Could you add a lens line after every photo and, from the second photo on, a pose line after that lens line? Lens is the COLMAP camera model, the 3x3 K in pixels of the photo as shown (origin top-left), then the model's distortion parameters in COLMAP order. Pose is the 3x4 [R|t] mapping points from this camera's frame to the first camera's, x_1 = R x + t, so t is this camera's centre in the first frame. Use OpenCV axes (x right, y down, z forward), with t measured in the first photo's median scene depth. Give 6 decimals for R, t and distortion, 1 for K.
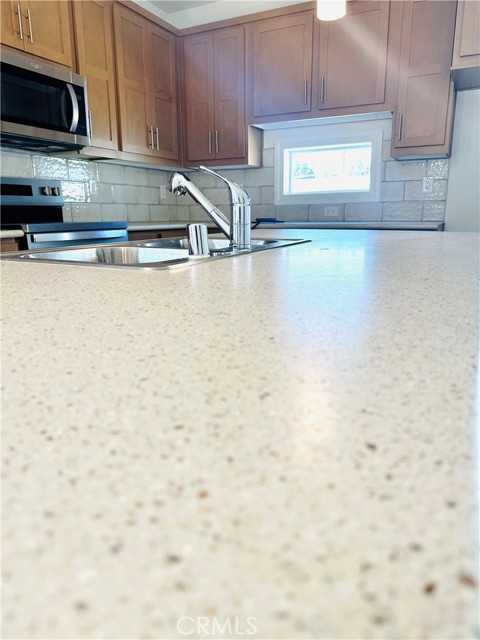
lens RADIAL K [[450.1, 0, 240.0], [0, 450.1, 320.0], [0, 0, 1]] dist [0.101797, -0.141920]
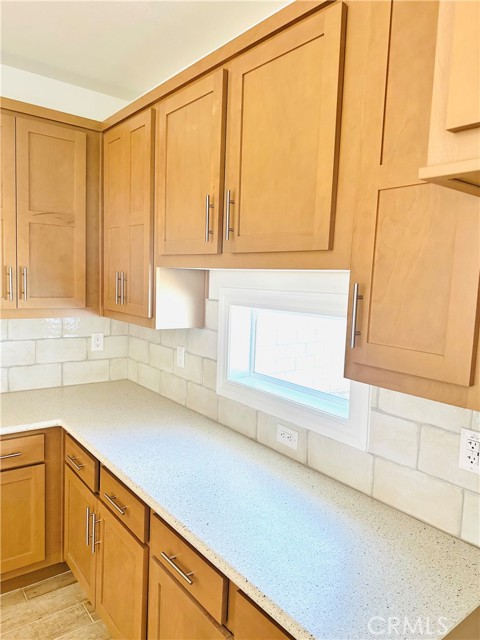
lens RADIAL K [[450.1, 0, 240.0], [0, 450.1, 320.0], [0, 0, 1]] dist [0.101797, -0.141920]
pose [[0.914827, 0.079242, -0.395994, 0.326225], [-0.139151, 0.982365, -0.124887, -0.284225], [0.379115, 0.169353, 0.909721, 0.495652]]
